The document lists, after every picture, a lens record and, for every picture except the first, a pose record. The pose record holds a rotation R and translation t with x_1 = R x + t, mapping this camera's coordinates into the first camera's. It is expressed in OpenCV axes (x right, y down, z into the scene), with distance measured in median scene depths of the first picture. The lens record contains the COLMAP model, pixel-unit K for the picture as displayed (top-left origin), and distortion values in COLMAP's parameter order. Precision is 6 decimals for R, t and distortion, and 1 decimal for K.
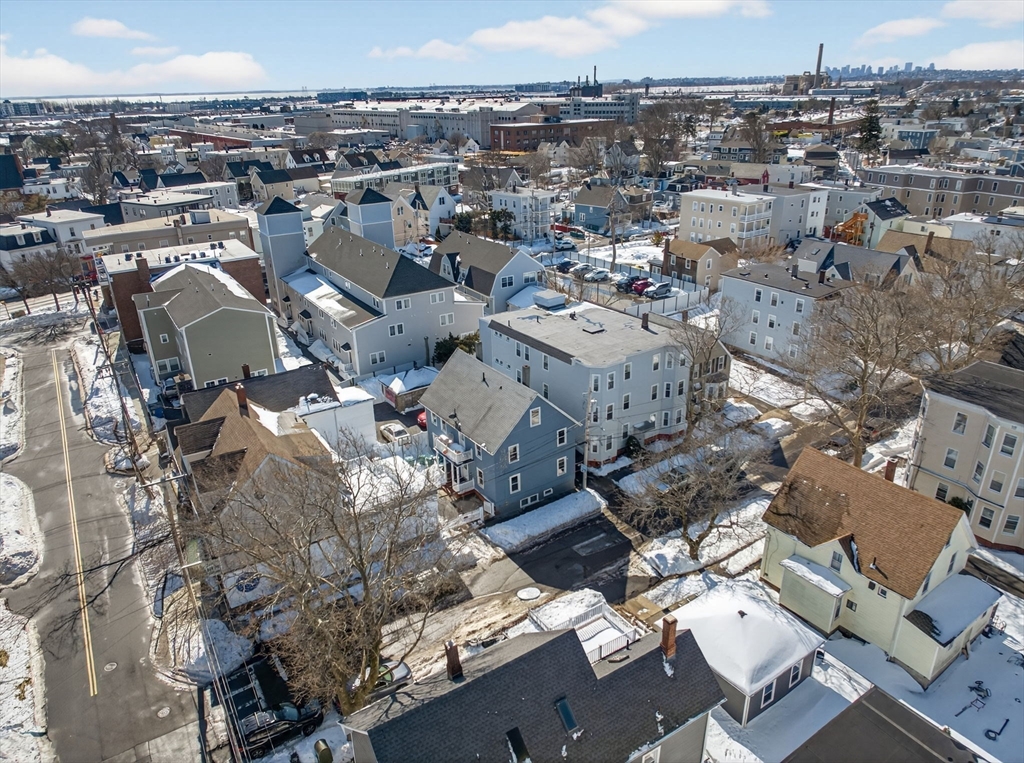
lens RADIAL K [[709.5, 0, 512.7], [0, 709.5, 383.2], [0, 0, 1]] dist [-0.002370, 0.001617]
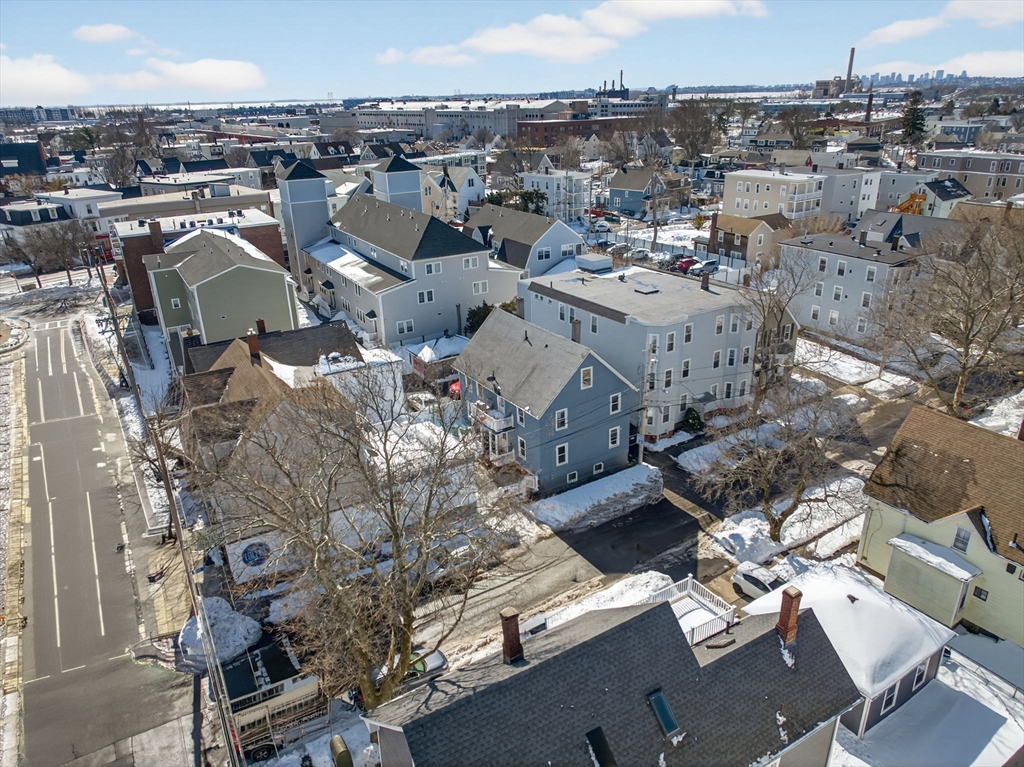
lens RADIAL K [[710.2, 0, 511.9], [0, 710.2, 386.1], [0, 0, 1]] dist [-0.002023, 0.001789]
pose [[0.999491, 0.010386, -0.030163, -0.031505], [-0.010666, 0.999901, -0.009139, 0.062550], [0.030066, 0.009456, 0.999503, 0.114902]]
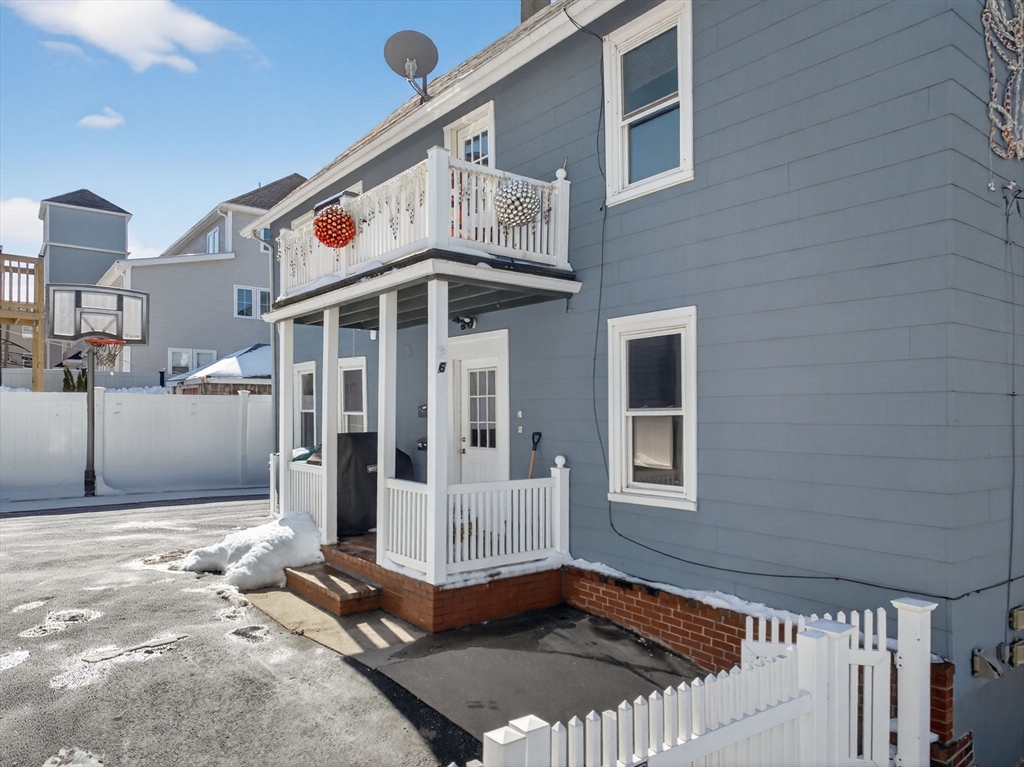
lens RADIAL K [[710.2, 0, 510.4], [0, 710.2, 409.6], [0, 0, 1]] dist [-0.002023, 0.001789]
pose [[0.996814, 0.030715, 0.073610, -0.071643], [0.001372, 0.916138, -0.400861, 0.169701], [-0.079749, 0.399685, 0.913177, 0.874850]]
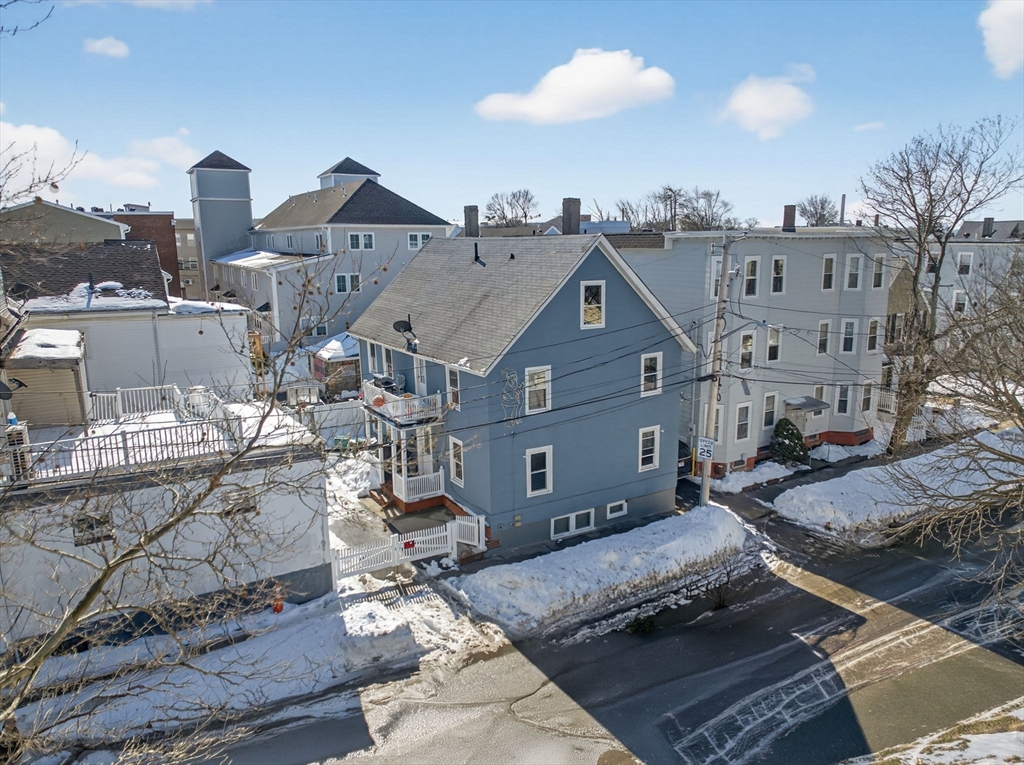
lens RADIAL K [[710.2, 0, 512.3], [0, 710.2, 374.7], [0, 0, 1]] dist [-0.002023, 0.001789]
pose [[0.999009, 0.023159, -0.038013, 0.001625], [-0.030702, 0.976846, -0.211727, 0.165436], [0.032229, 0.212685, 0.976589, 0.562201]]
